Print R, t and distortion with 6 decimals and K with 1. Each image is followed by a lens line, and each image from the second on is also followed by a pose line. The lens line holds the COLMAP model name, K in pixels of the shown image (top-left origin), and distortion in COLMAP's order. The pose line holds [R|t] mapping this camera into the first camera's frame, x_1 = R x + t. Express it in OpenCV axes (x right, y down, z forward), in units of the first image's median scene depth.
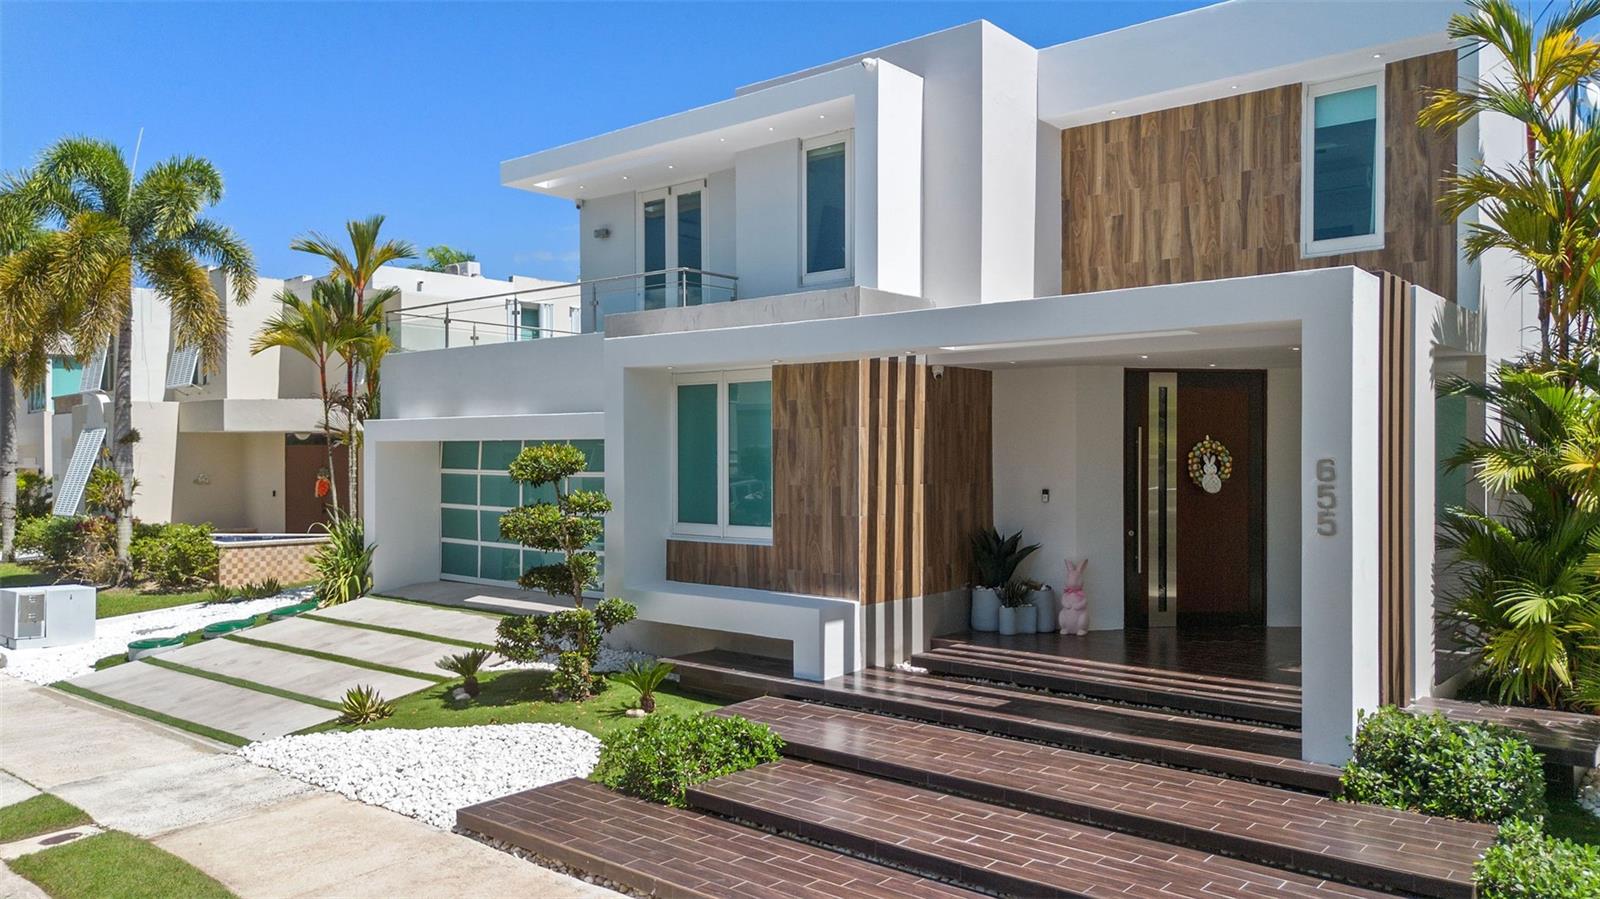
lens RADIAL K [[1152.2, 0, 792.8], [0, 1152.2, 457.3], [0, 0, 1]] dist [0.037049, -0.015123]
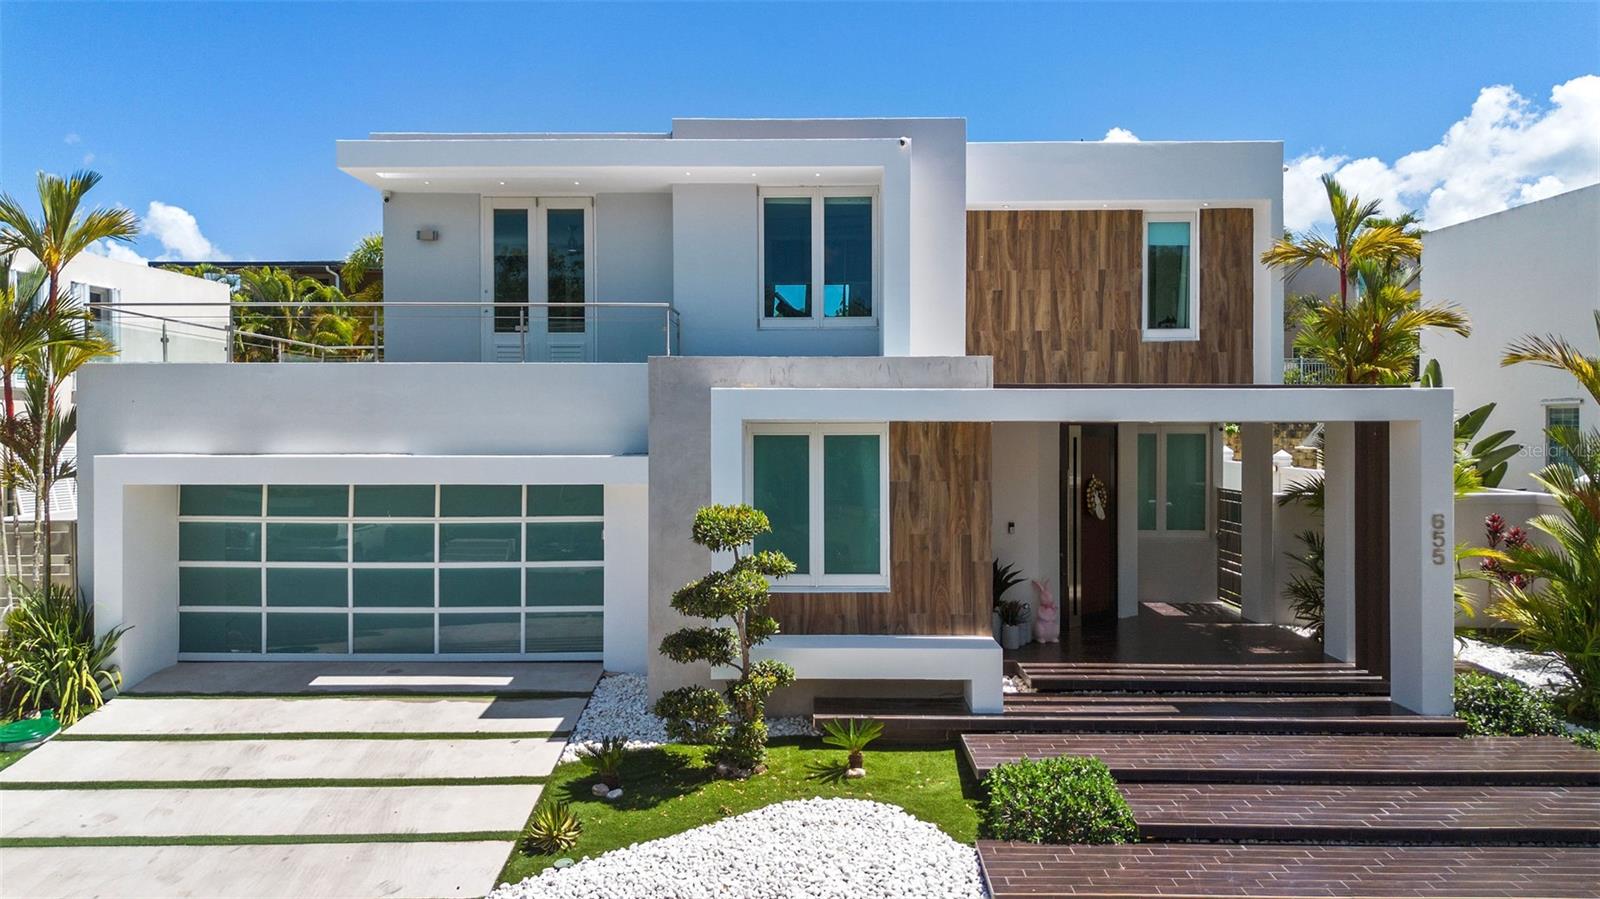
lens RADIAL K [[1152.2, 0, 793.9], [0, 1152.2, 438.2], [0, 0, 1]] dist [0.037049, -0.015123]
pose [[0.772240, -0.003479, 0.635322, -0.724811], [0.002335, 0.999994, 0.002638, -0.064590], [-0.635327, -0.000554, 0.772243, 0.227831]]
